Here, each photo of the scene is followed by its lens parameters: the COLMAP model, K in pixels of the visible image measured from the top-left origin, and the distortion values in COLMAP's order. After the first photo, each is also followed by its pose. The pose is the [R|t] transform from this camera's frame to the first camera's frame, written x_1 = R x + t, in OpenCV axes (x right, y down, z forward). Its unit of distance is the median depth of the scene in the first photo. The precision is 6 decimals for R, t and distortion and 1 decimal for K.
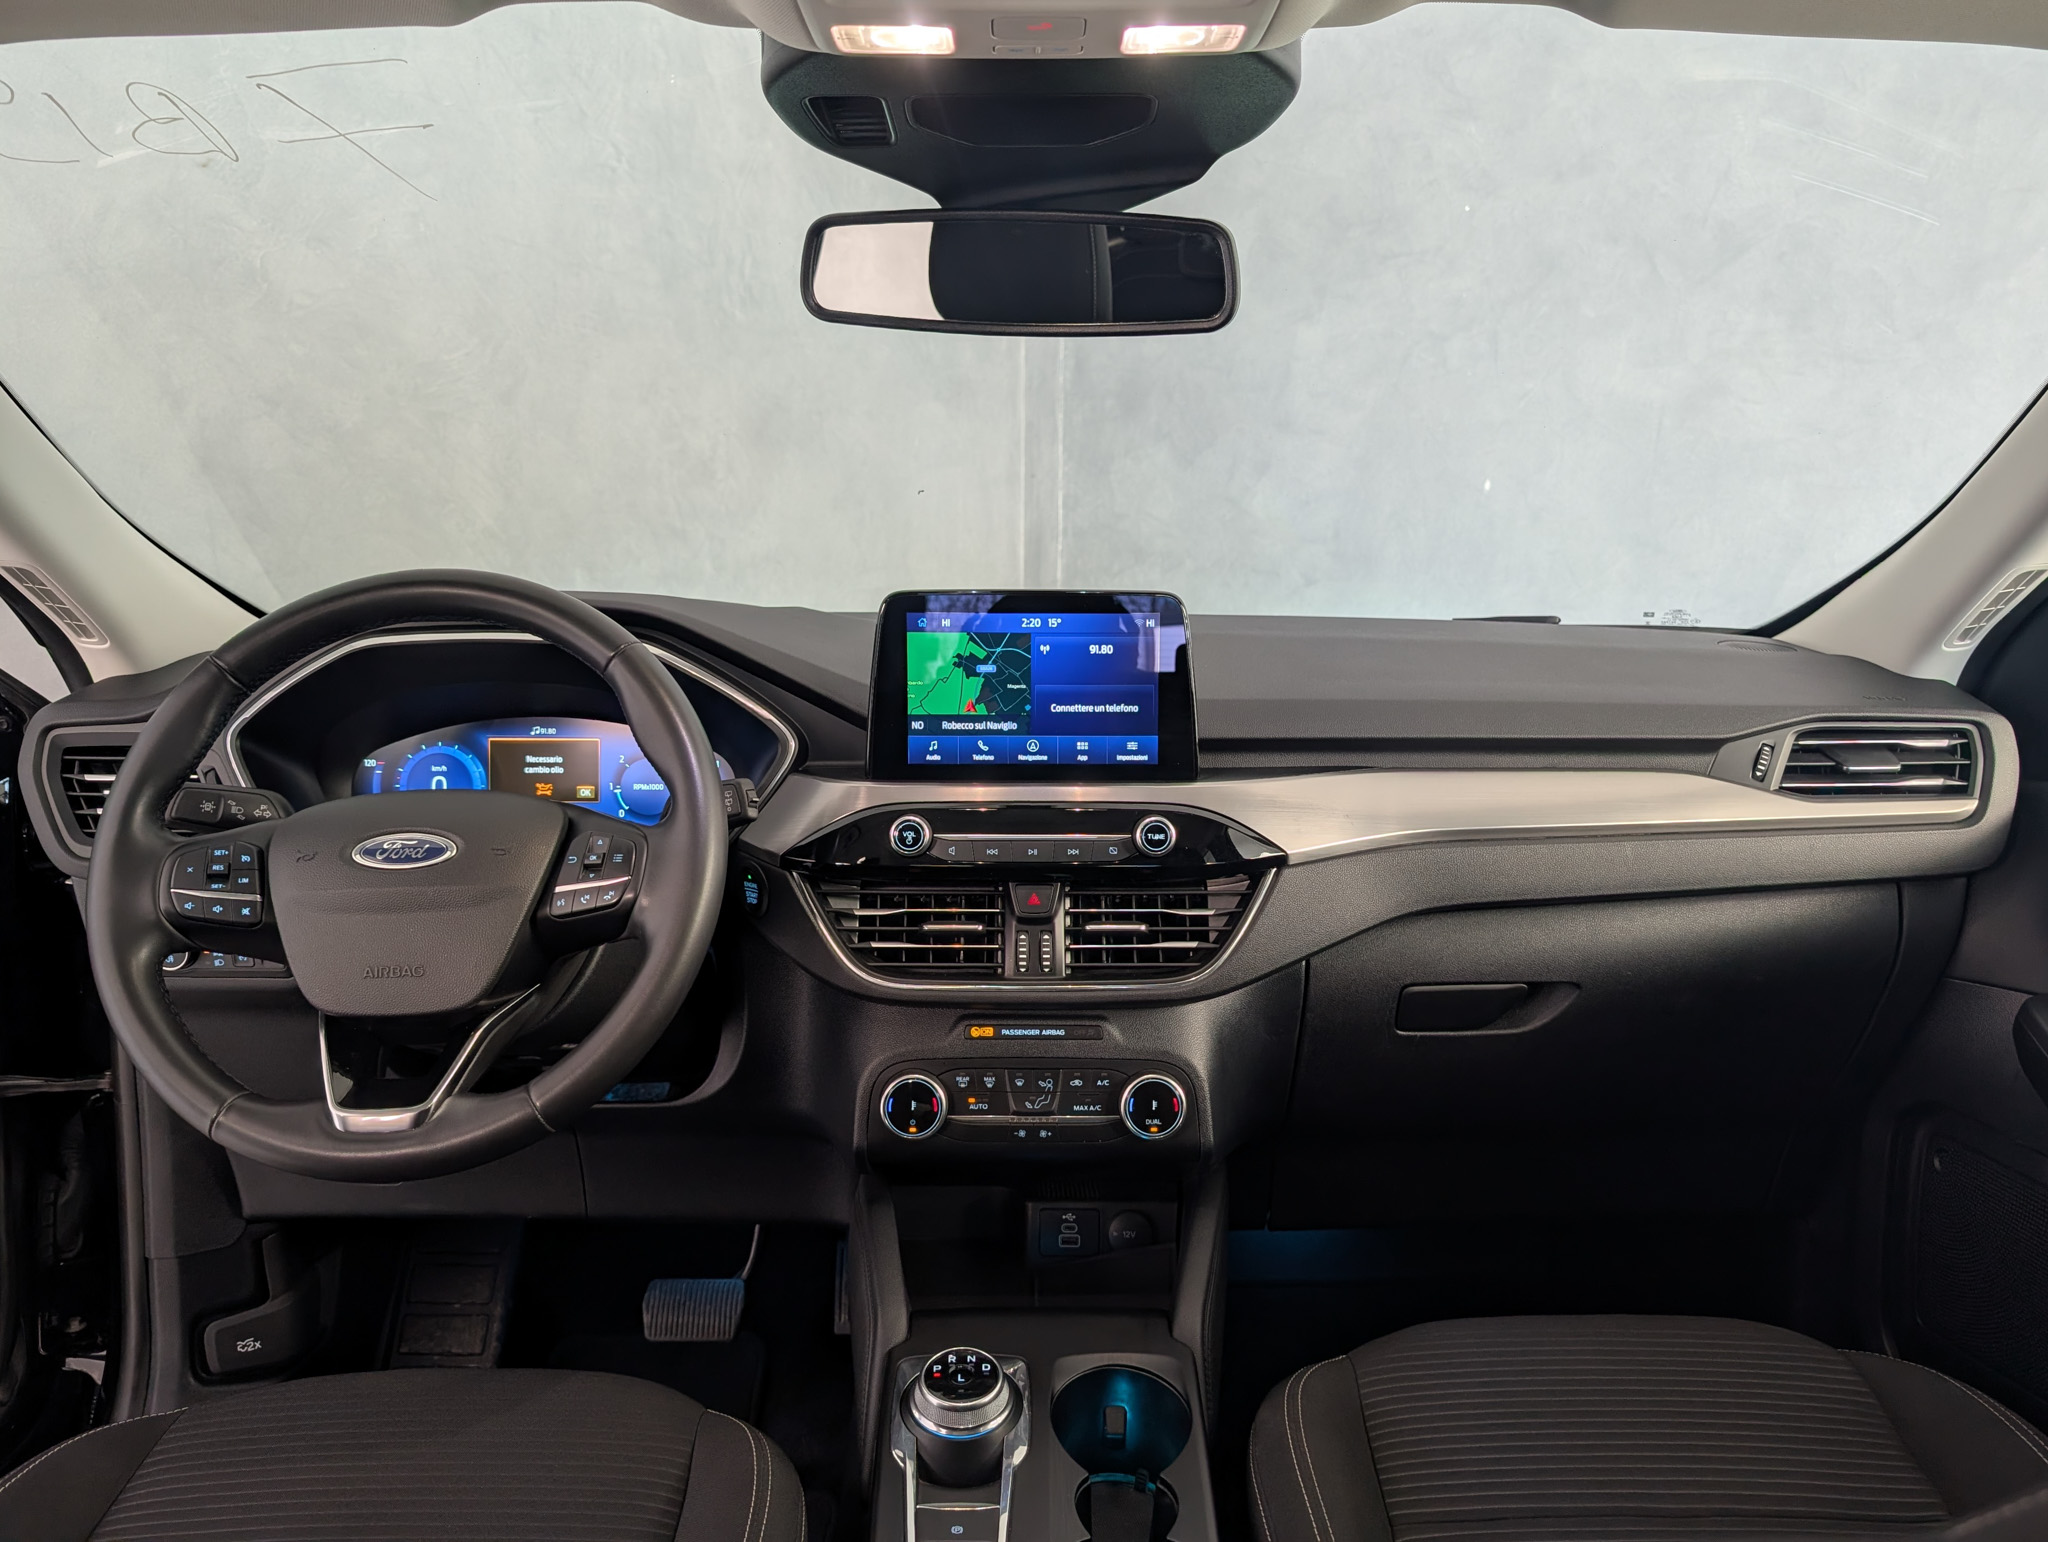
lens RADIAL K [[1500.3, 0, 1017.0], [0, 1500.3, 748.8], [0, 0, 1]] dist [0.012109, -0.006588]
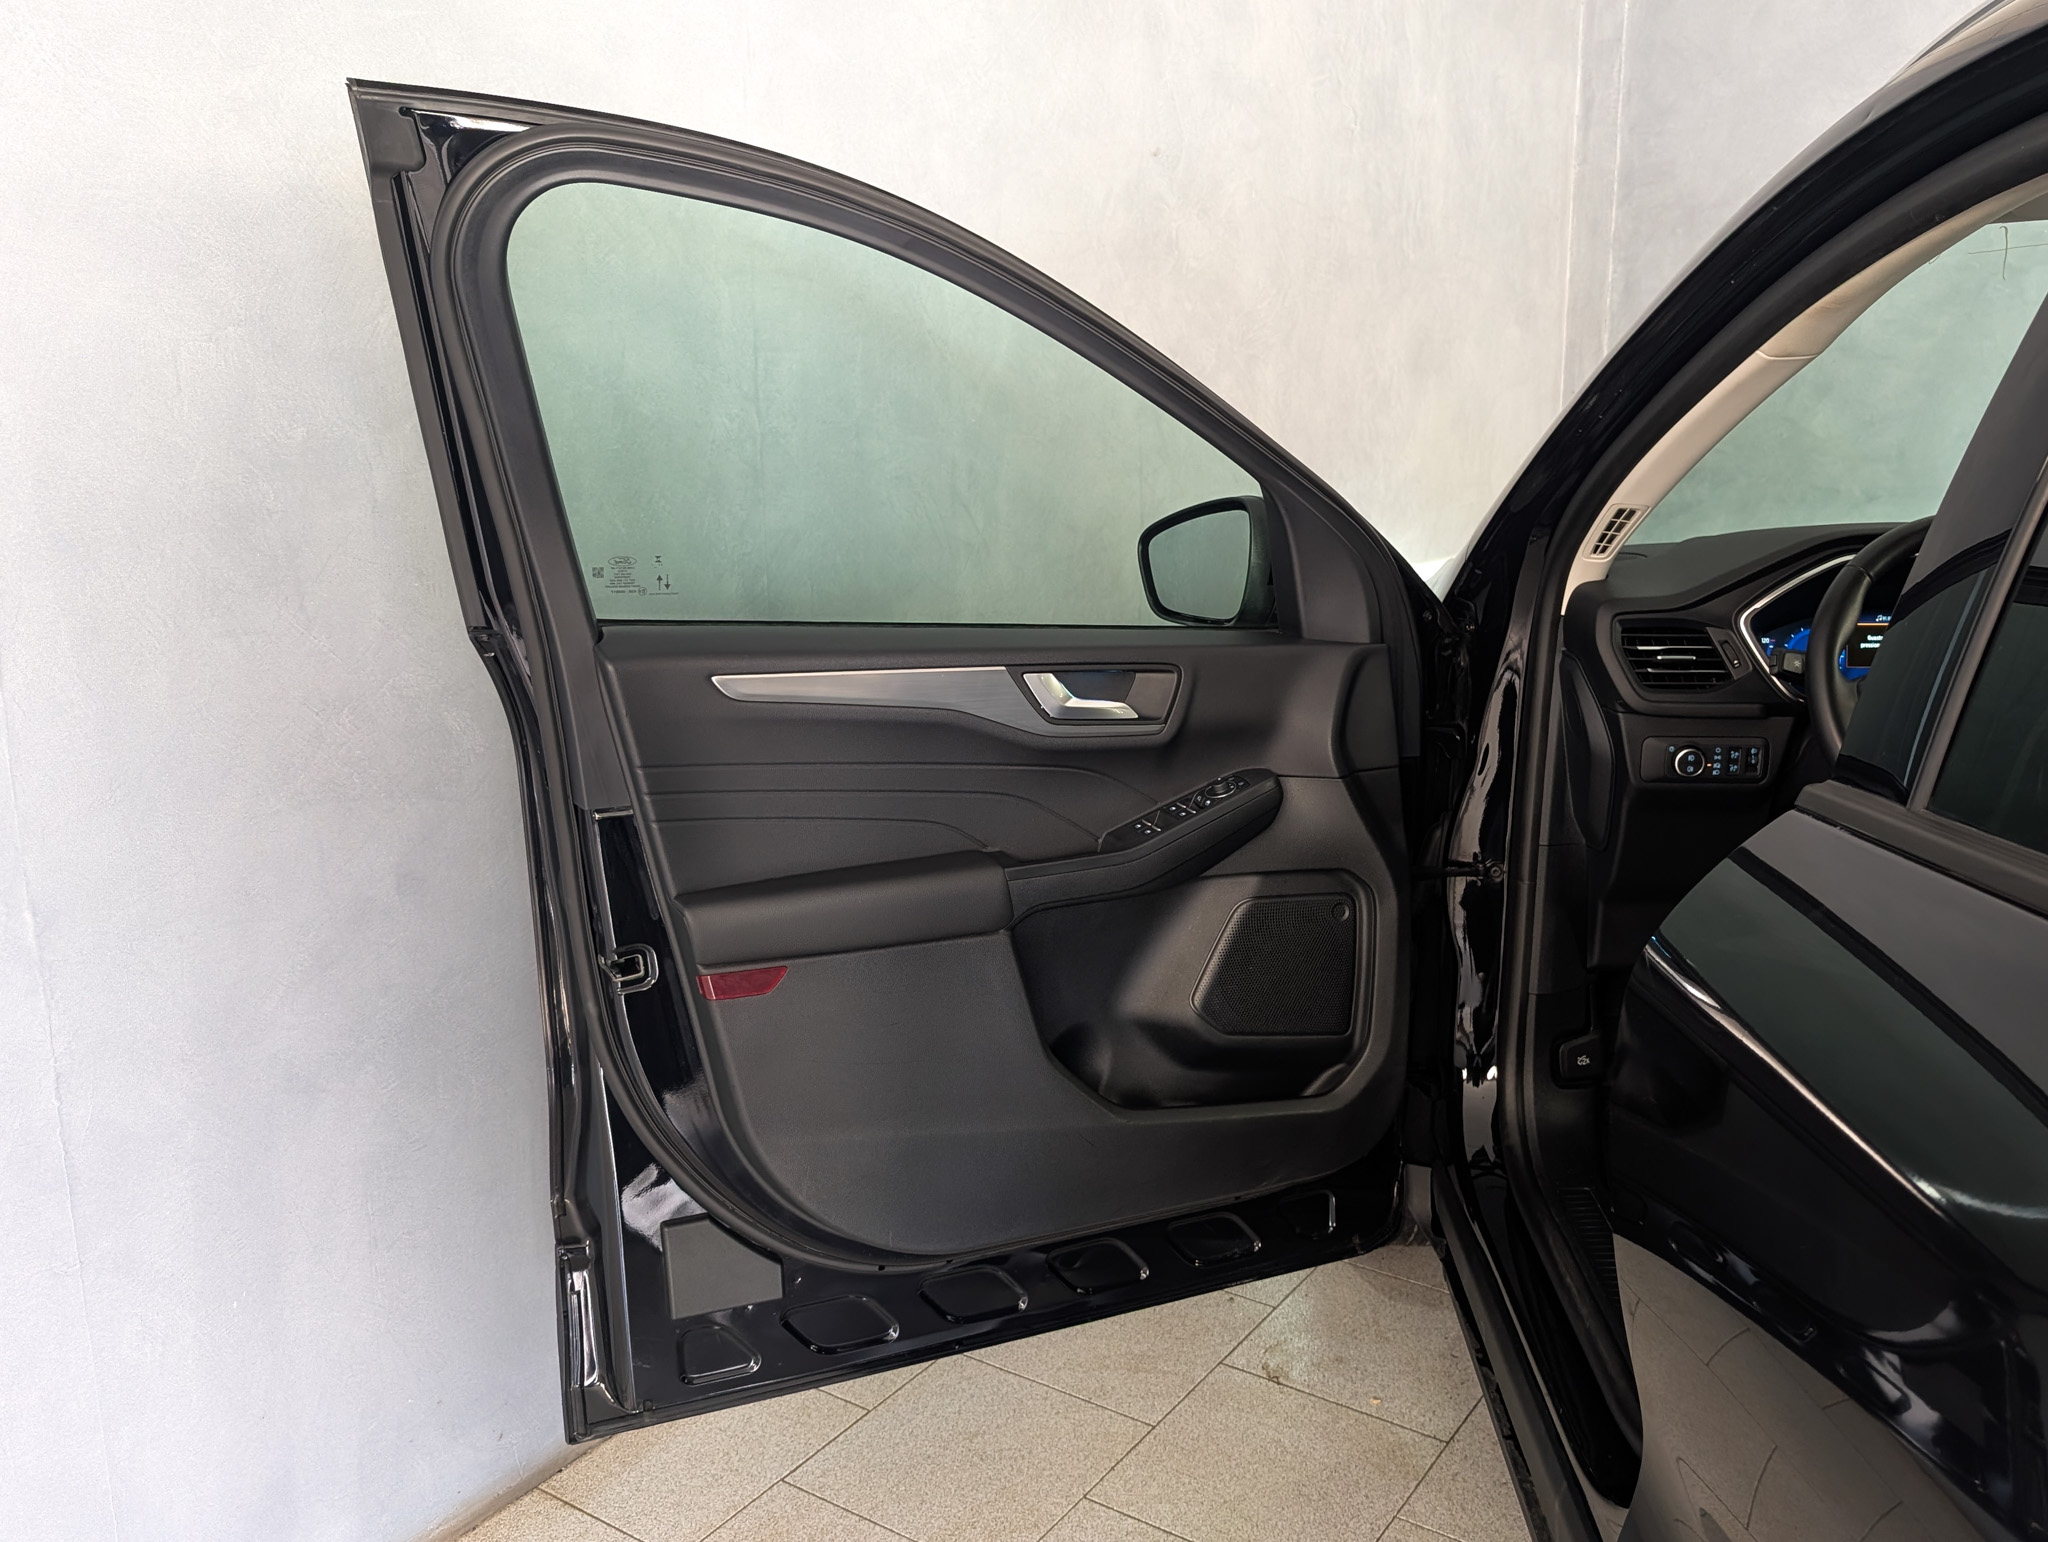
lens RADIAL K [[1674.5, 0, 1112.5], [0, 1674.5, 733.8], [0, 0, 1]] dist [-0.042057, -0.004221]
pose [[0.999646, -0.001448, -0.026558, -1.132419], [0.002374, 0.999389, 0.034885, 0.046529], [0.026491, -0.034936, 0.999038, -0.686082]]
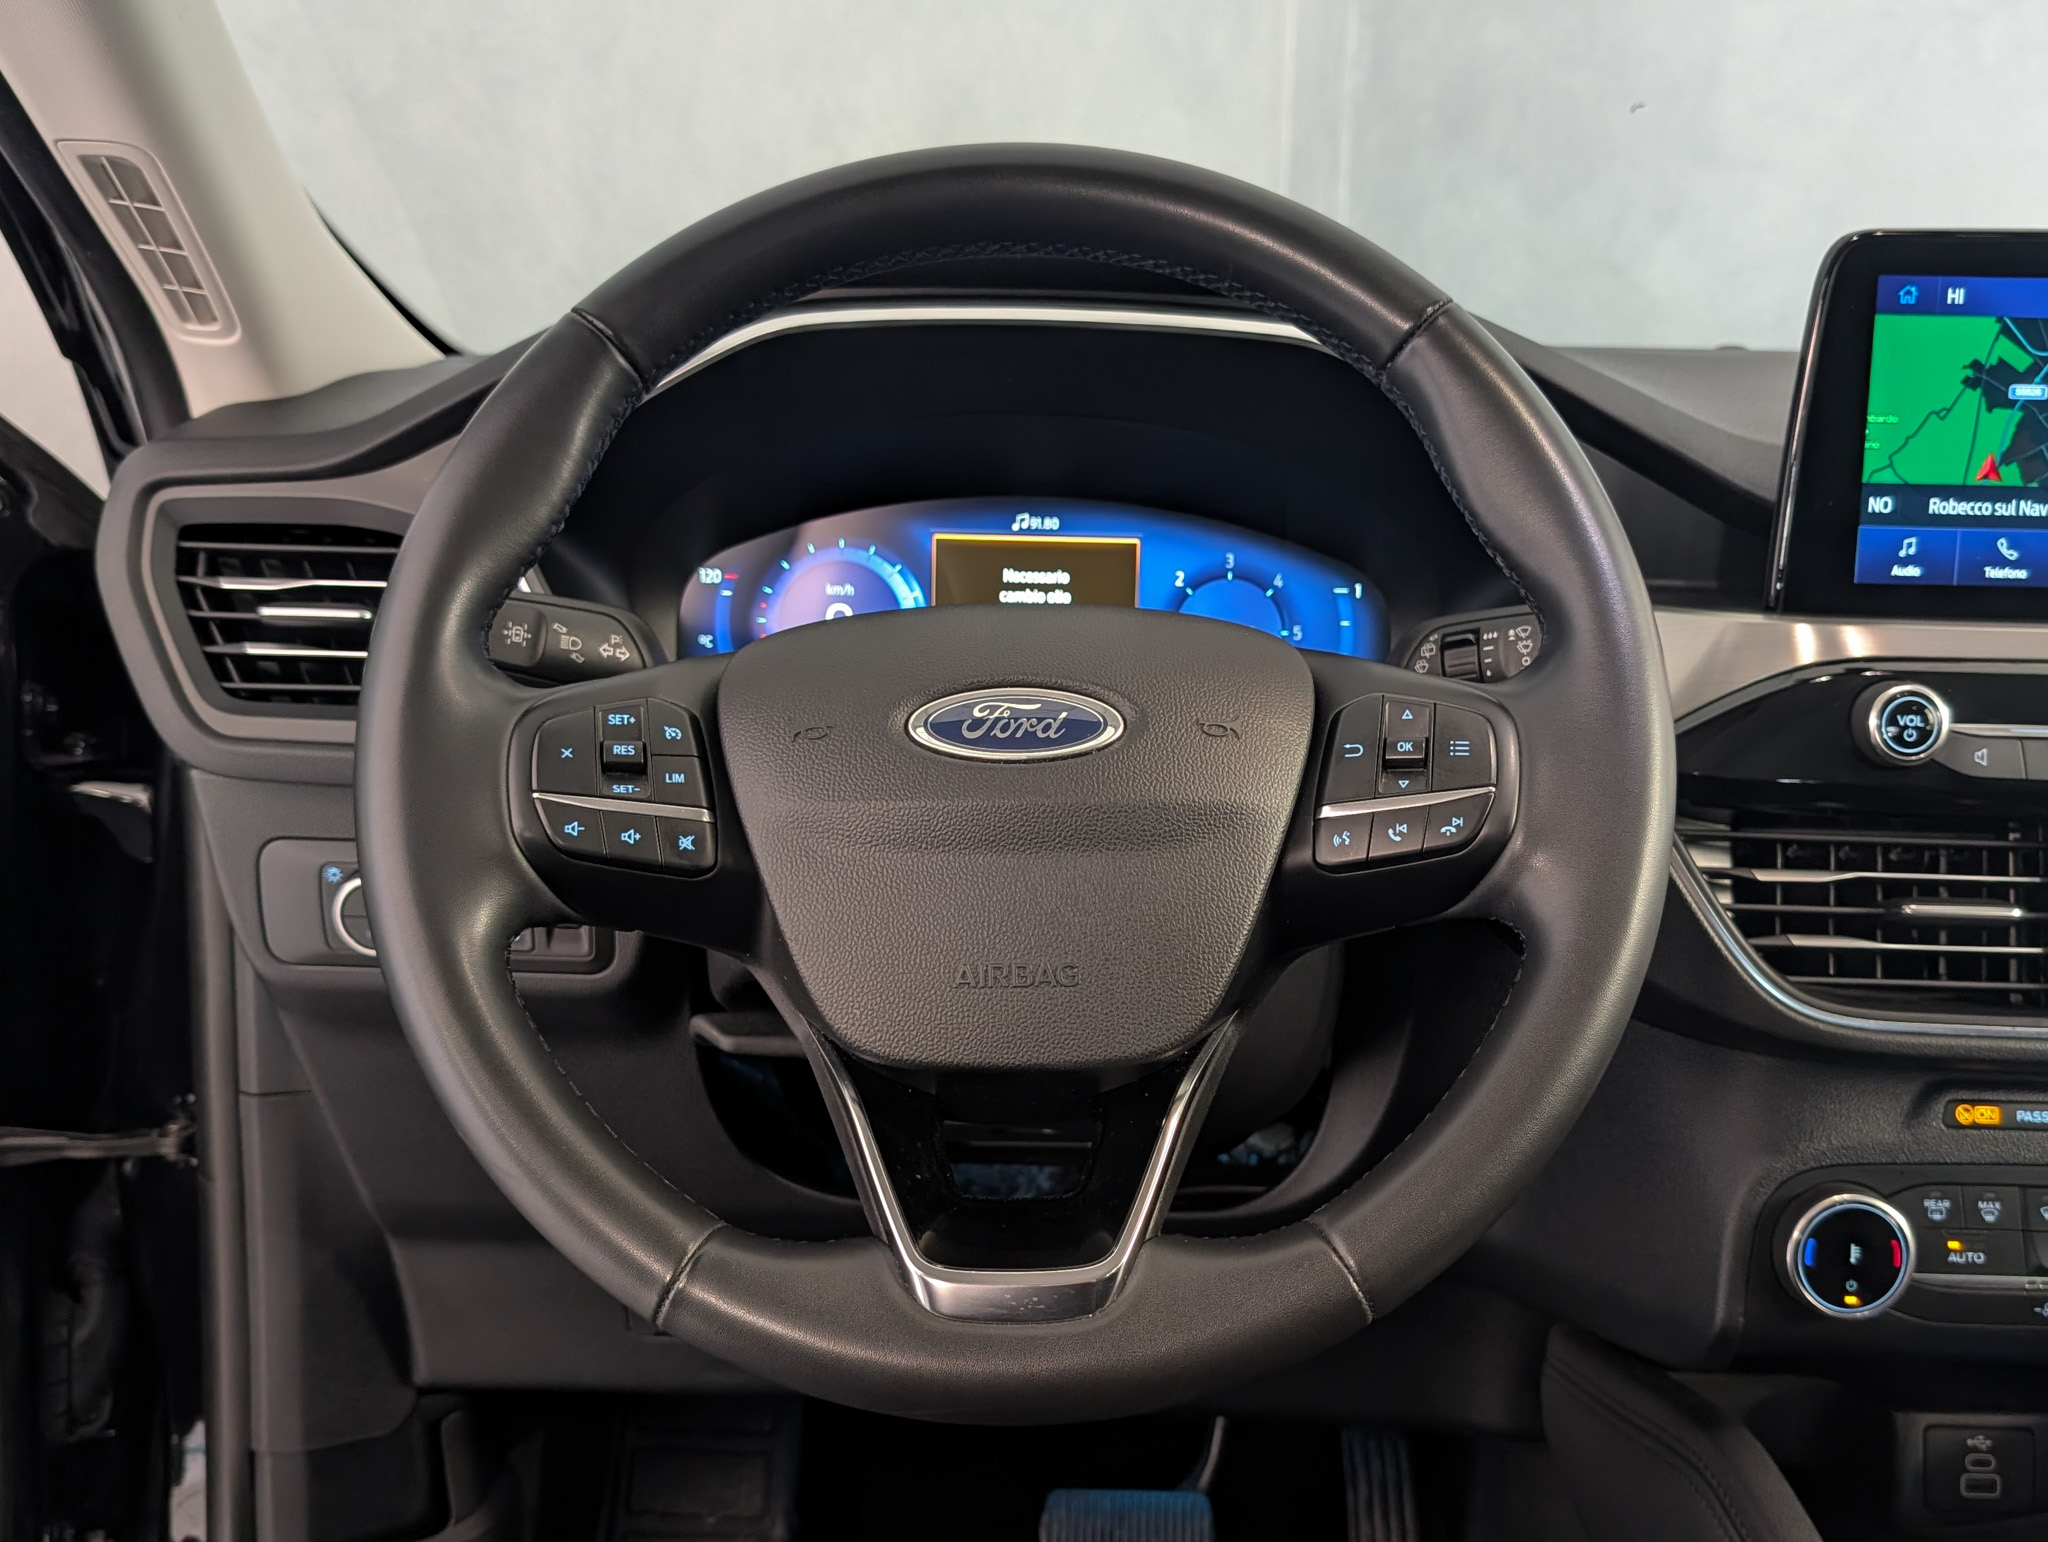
lens RADIAL K [[2052.7, 0, 1070.3], [0, 2052.7, 805.3], [0, 0, 1]] dist [0.102937, -0.234879]
pose [[0.999605, 0.020862, -0.018837, -0.320422], [-0.019478, 0.997296, 0.070858, 0.040236], [0.020265, -0.070463, 0.997309, 0.298016]]
